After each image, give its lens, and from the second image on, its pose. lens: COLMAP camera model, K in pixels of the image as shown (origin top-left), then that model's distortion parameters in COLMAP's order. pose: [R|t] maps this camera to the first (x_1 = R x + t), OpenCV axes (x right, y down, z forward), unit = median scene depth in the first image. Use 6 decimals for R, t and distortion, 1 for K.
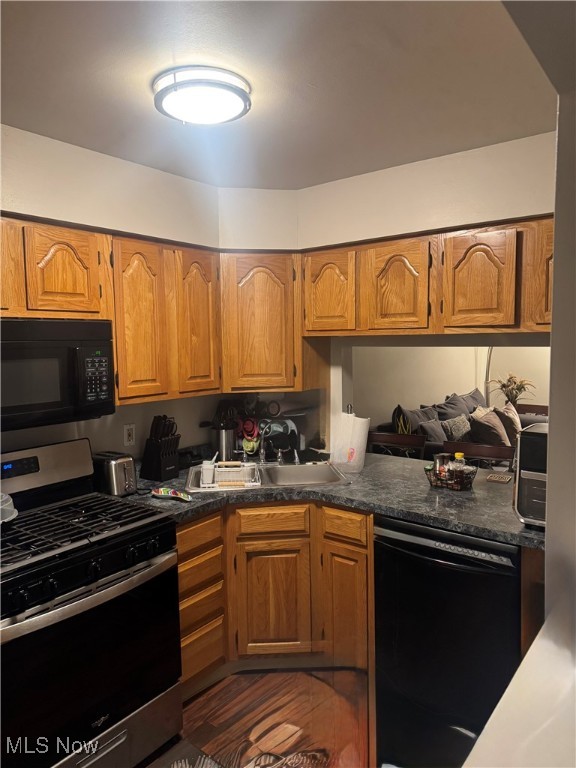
lens RADIAL K [[532.9, 0, 284.5], [0, 532.9, 380.8], [0, 0, 1]] dist [0.008931, -0.007853]
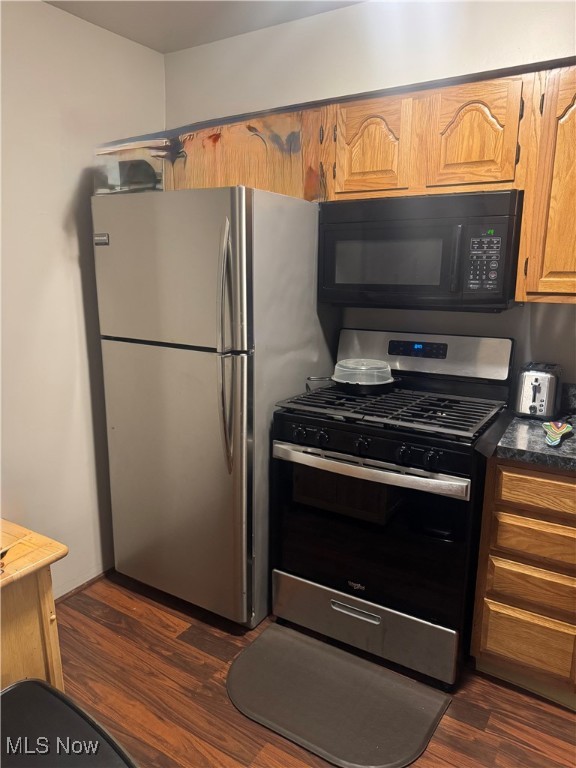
lens RADIAL K [[532.9, 0, 287.0], [0, 532.9, 388.1], [0, 0, 1]] dist [0.008931, -0.007853]
pose [[0.117315, 0.234367, -0.965044, 0.575356], [-0.087410, 0.970419, 0.225046, 0.029480], [0.989240, 0.057953, 0.134331, 0.702257]]
